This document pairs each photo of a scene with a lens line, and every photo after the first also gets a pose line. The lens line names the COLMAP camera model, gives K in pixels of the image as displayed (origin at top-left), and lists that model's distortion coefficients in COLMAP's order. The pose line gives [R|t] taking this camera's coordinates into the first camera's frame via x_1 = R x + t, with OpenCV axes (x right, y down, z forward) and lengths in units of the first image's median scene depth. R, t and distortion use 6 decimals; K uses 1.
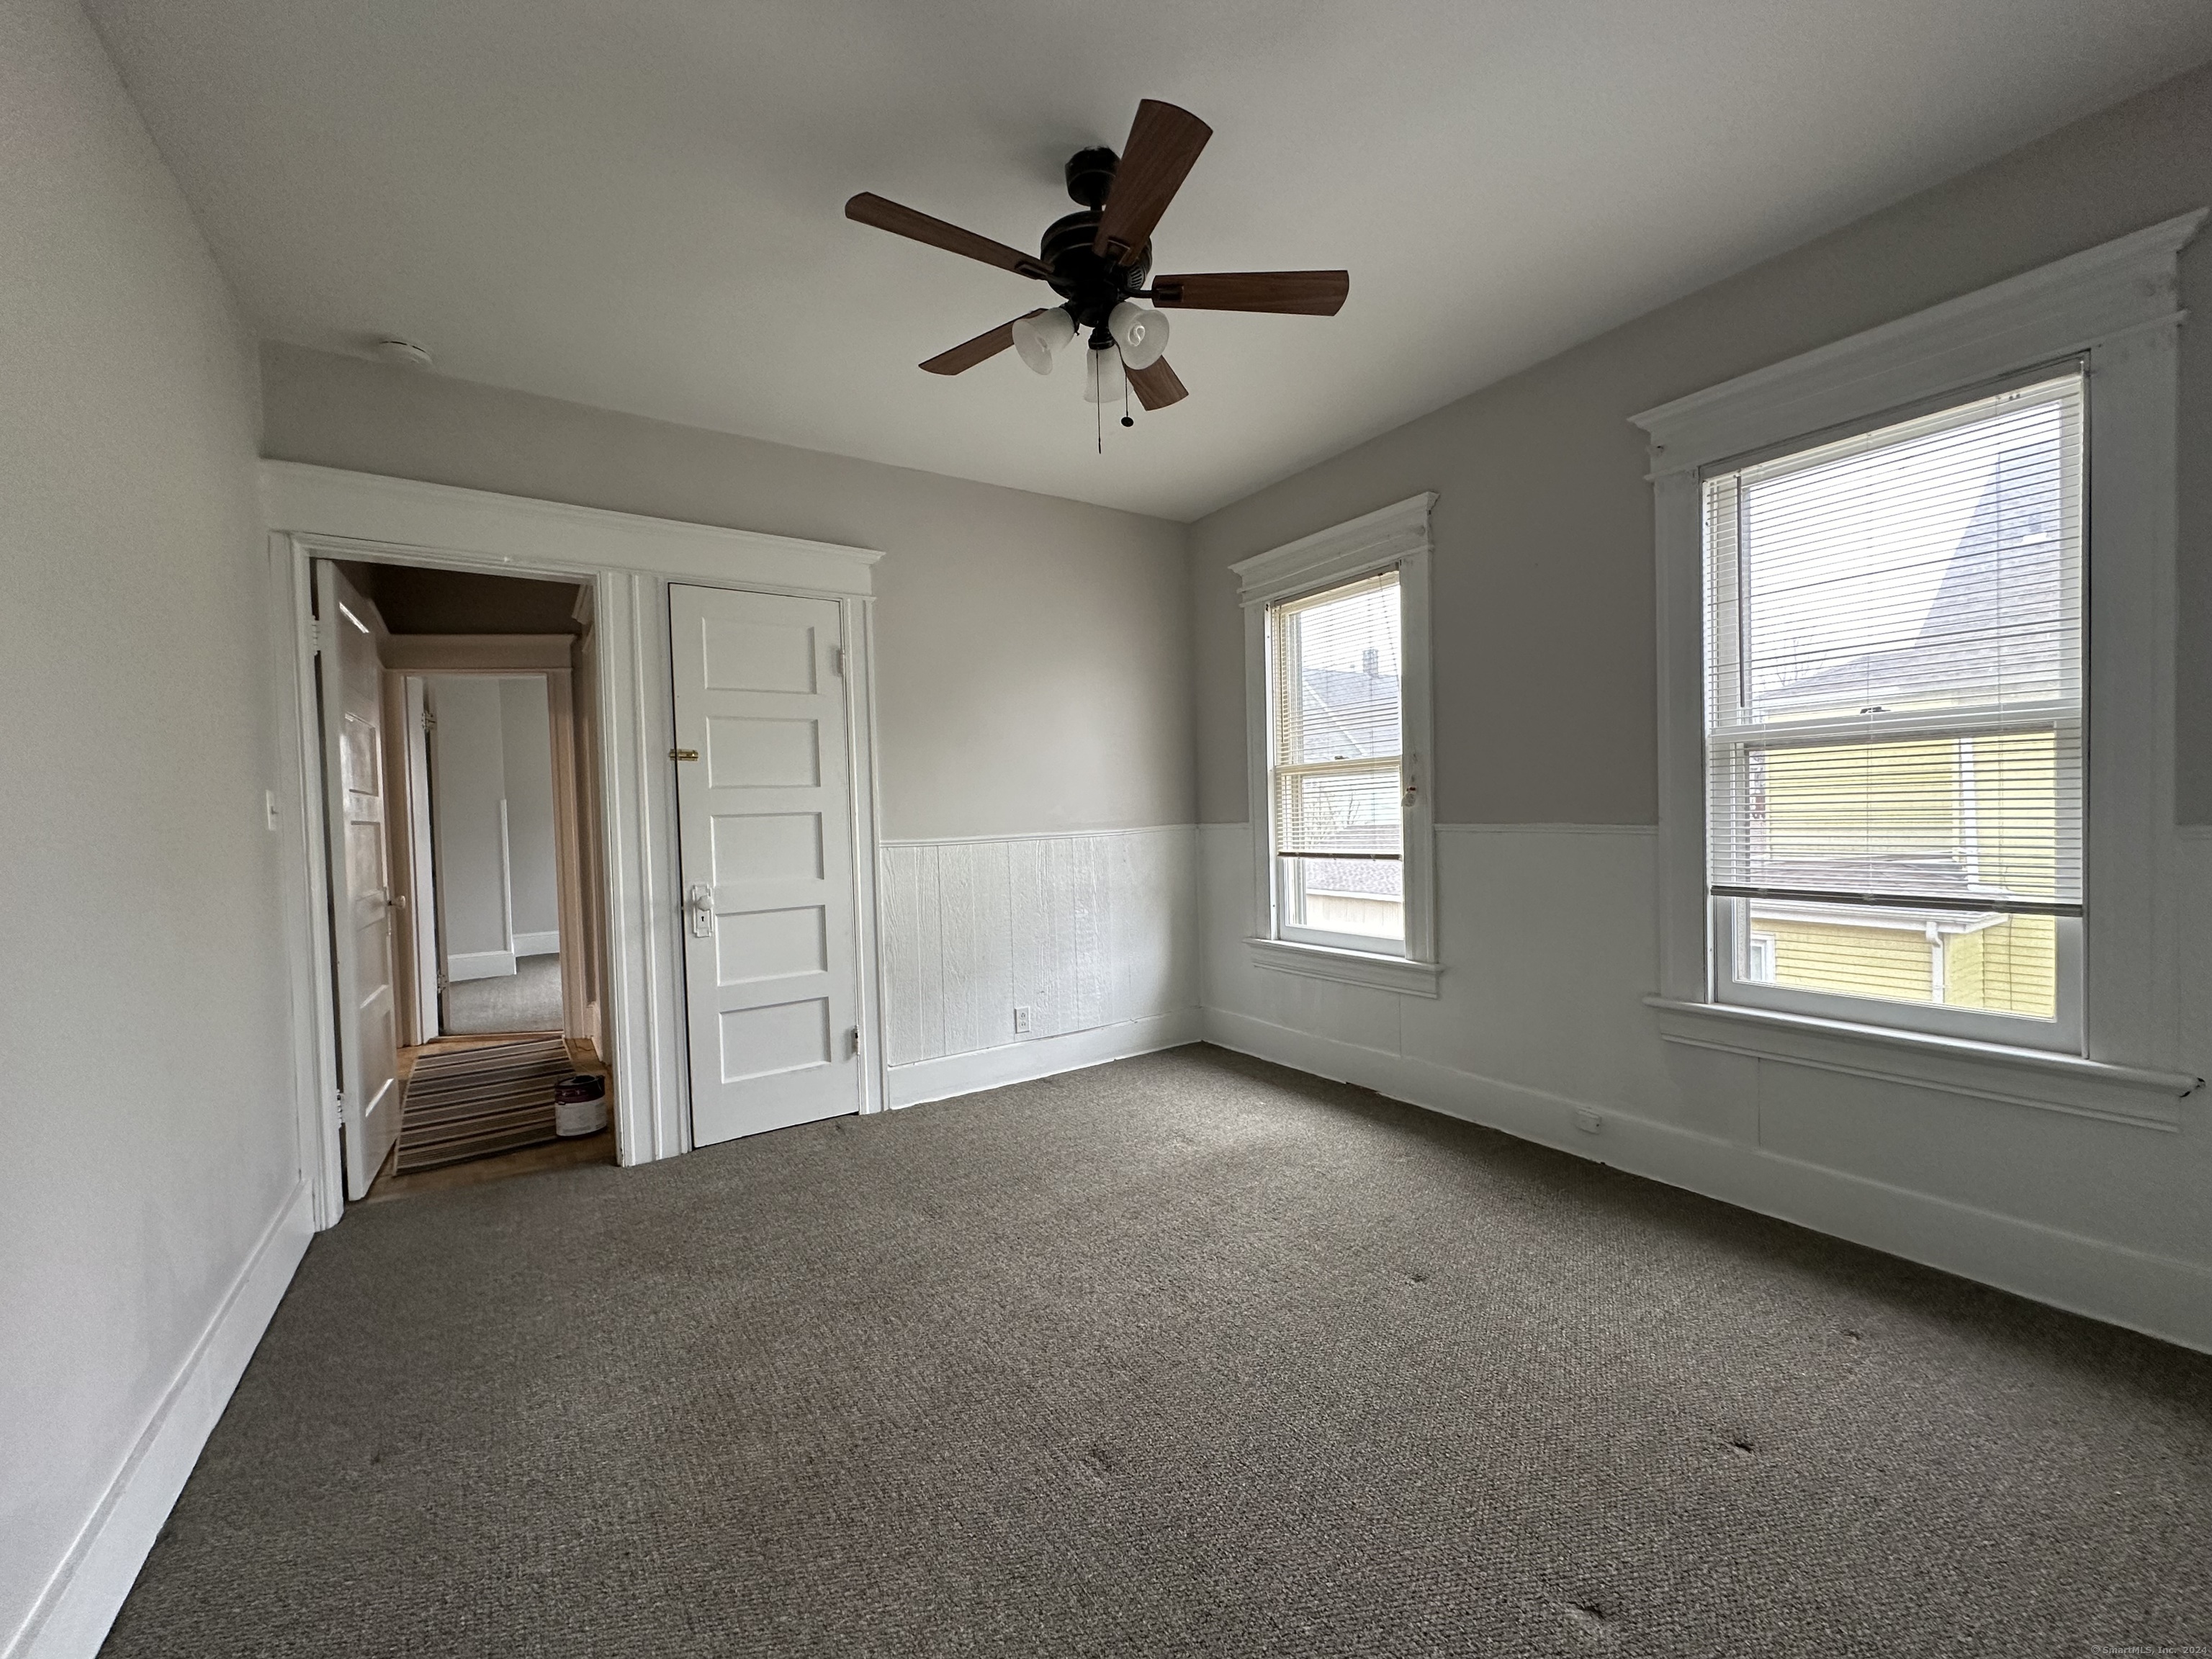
lens RADIAL K [[884.3, 0, 1106.0], [0, 884.3, 829.5], [0, 0, 1]] dist [-0.001620, 0.000813]
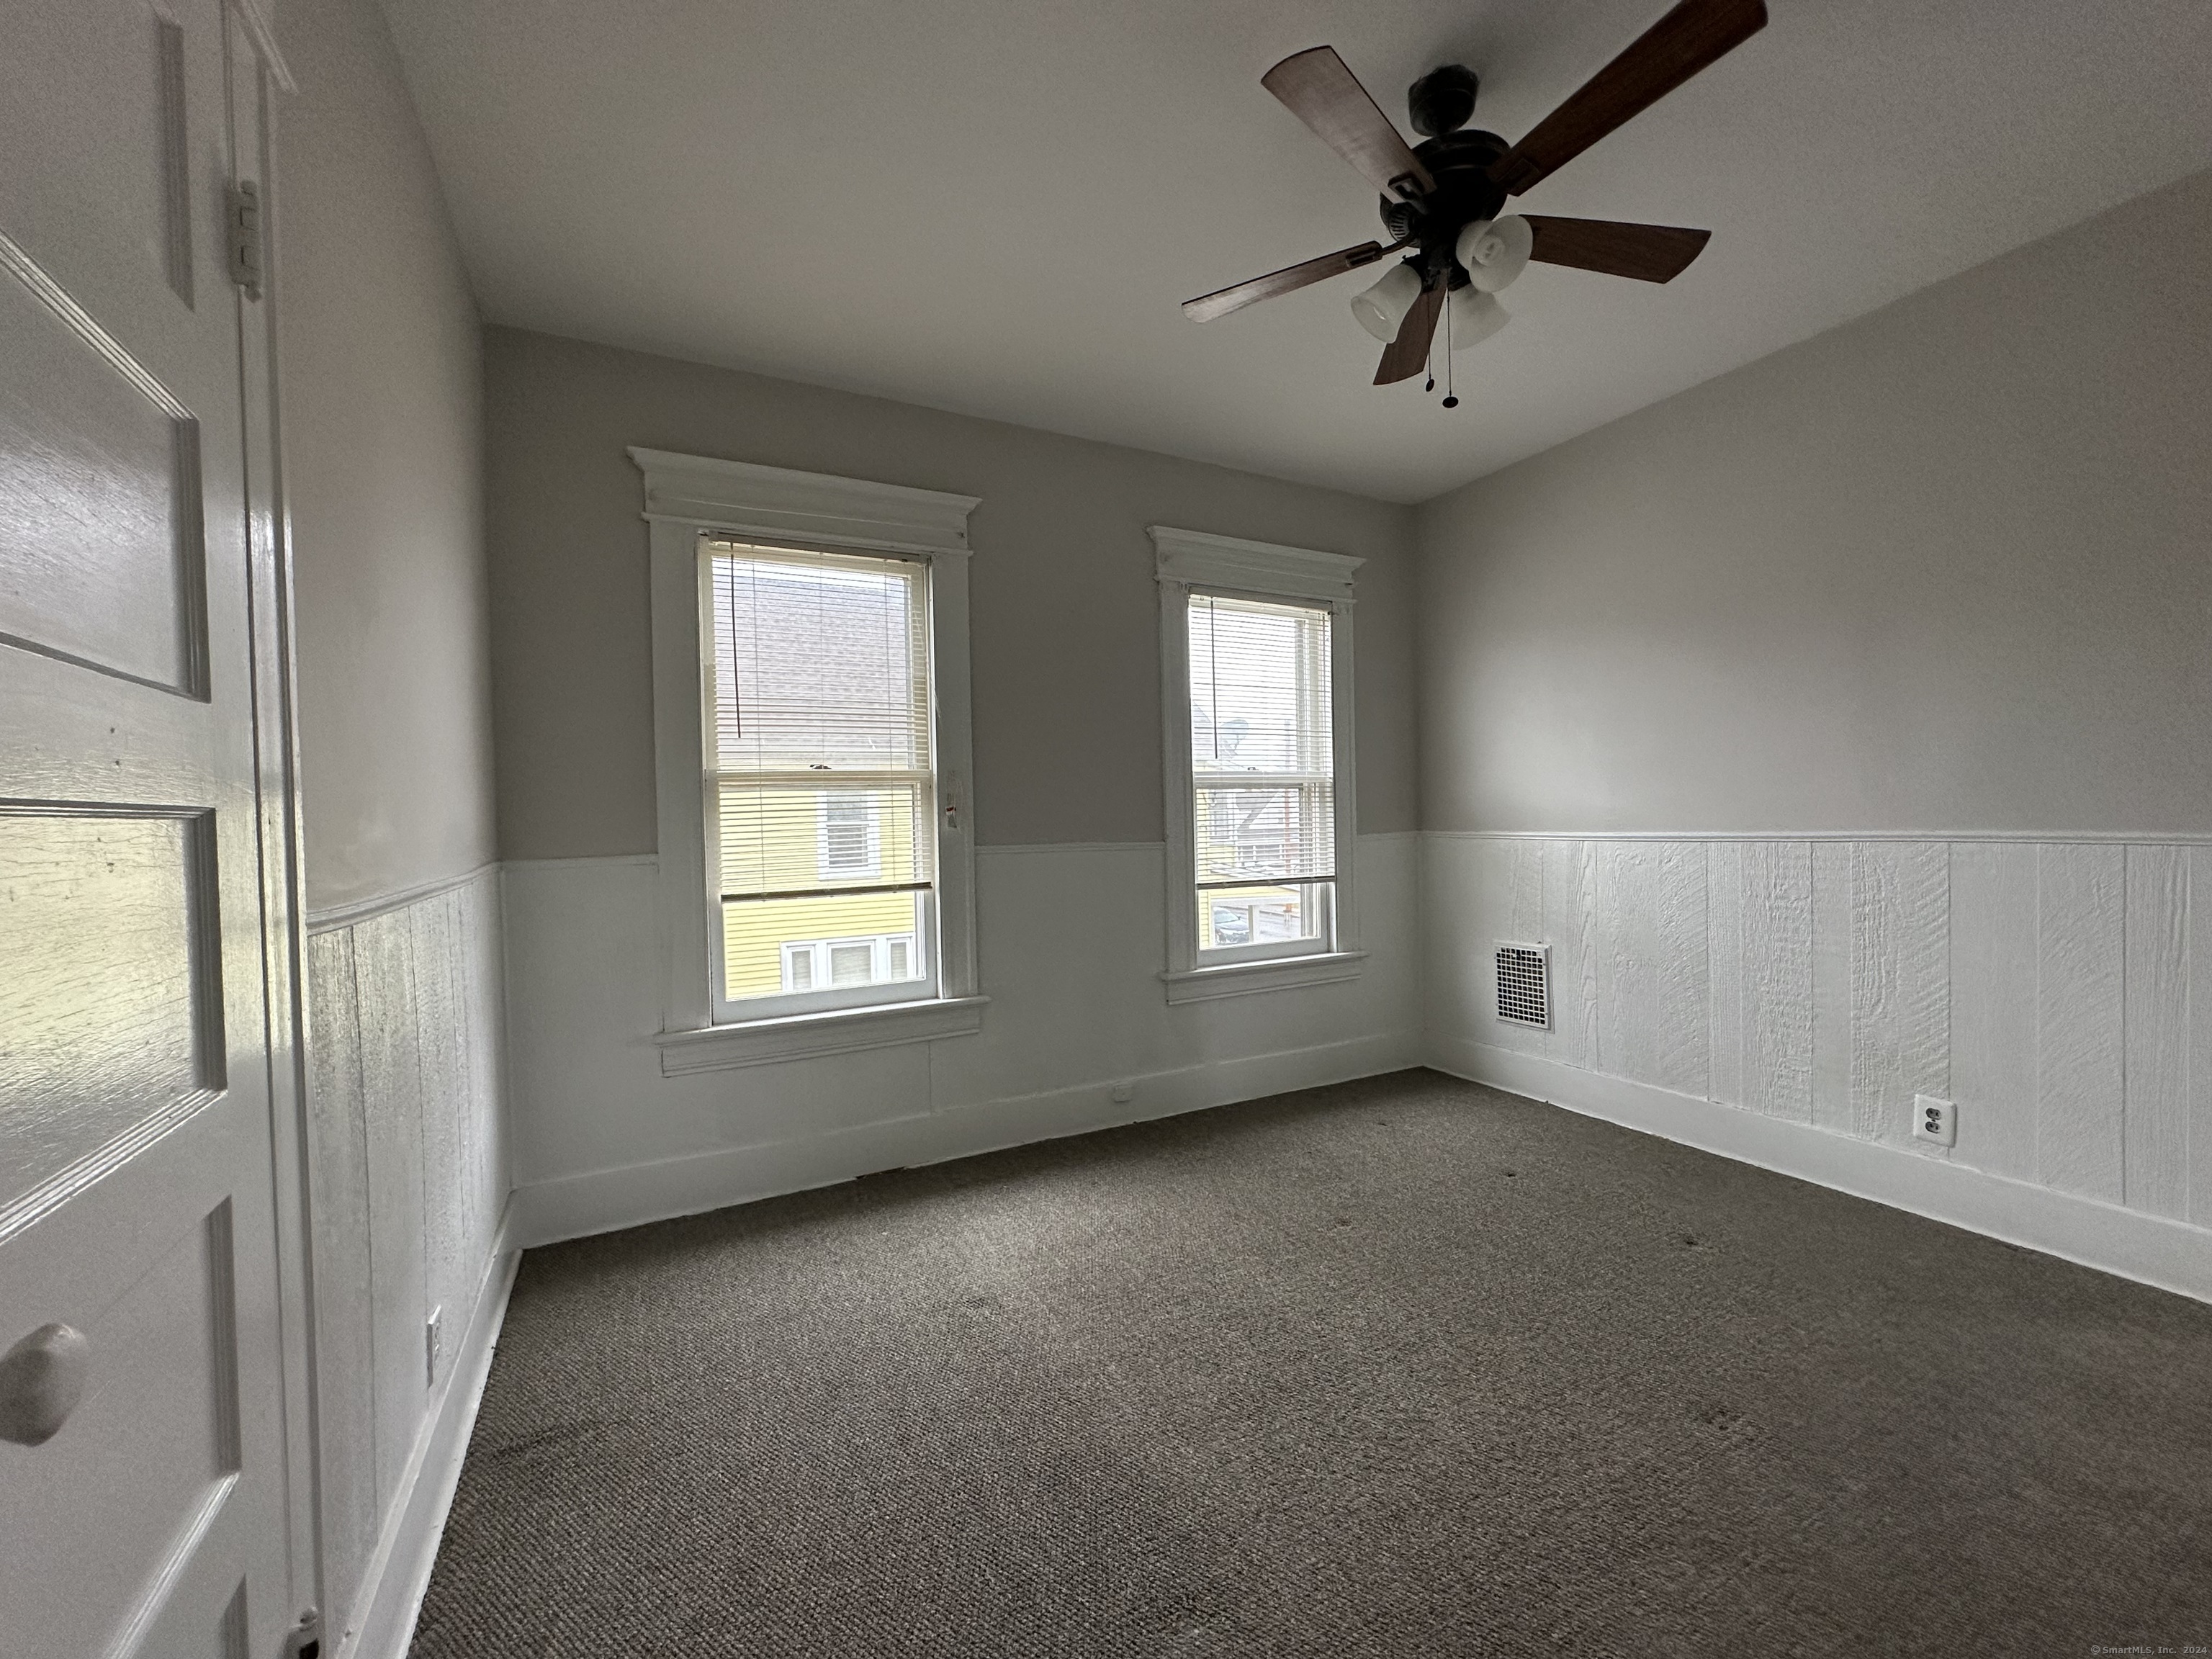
lens RADIAL K [[884.3, 0, 1106.0], [0, 884.3, 829.5], [0, 0, 1]] dist [-0.001620, 0.000813]
pose [[0.109282, 0.014933, 0.993899, -0.737310], [0.040792, 0.998977, -0.019495, -0.000306], [-0.993173, 0.042673, 0.108561, 1.012489]]
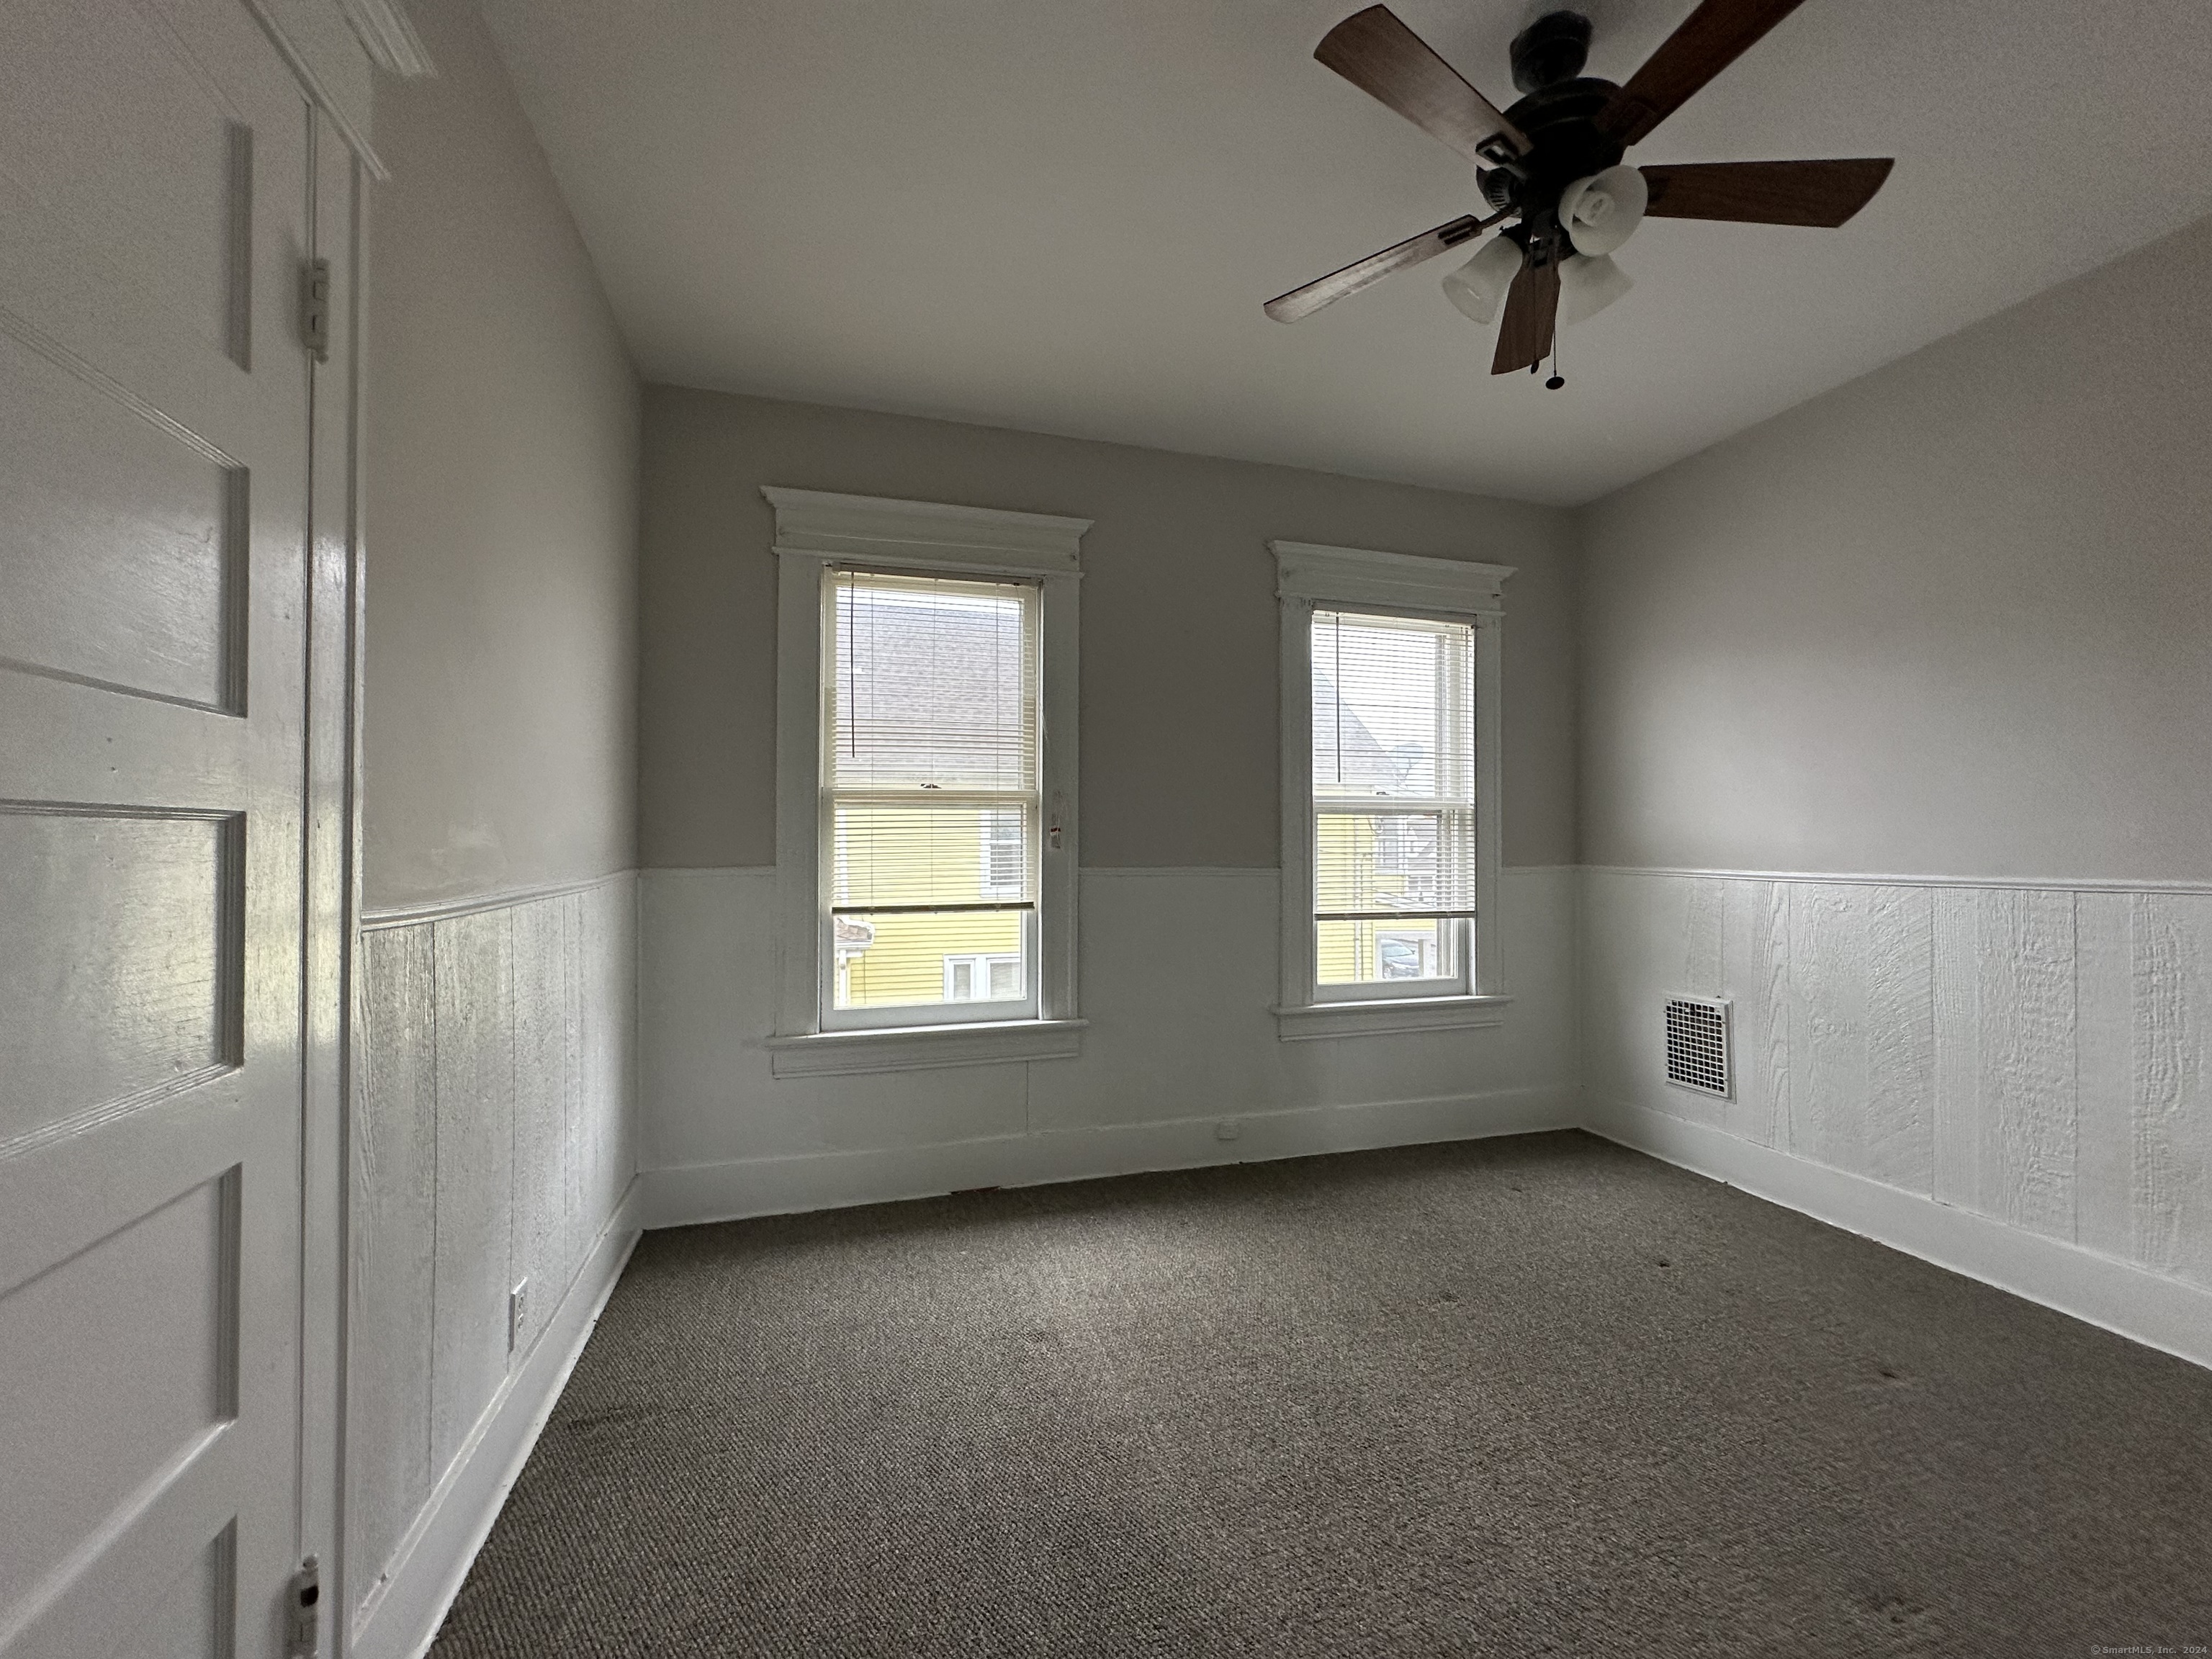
lens RADIAL K [[884.3, 0, 1106.0], [0, 884.3, 829.5], [0, 0, 1]] dist [-0.001620, 0.000813]
pose [[0.296670, 0.045398, 0.953901, -0.689984], [0.010855, 0.998645, -0.050903, 0.001638], [-0.954919, 0.025456, 0.295775, 0.927523]]
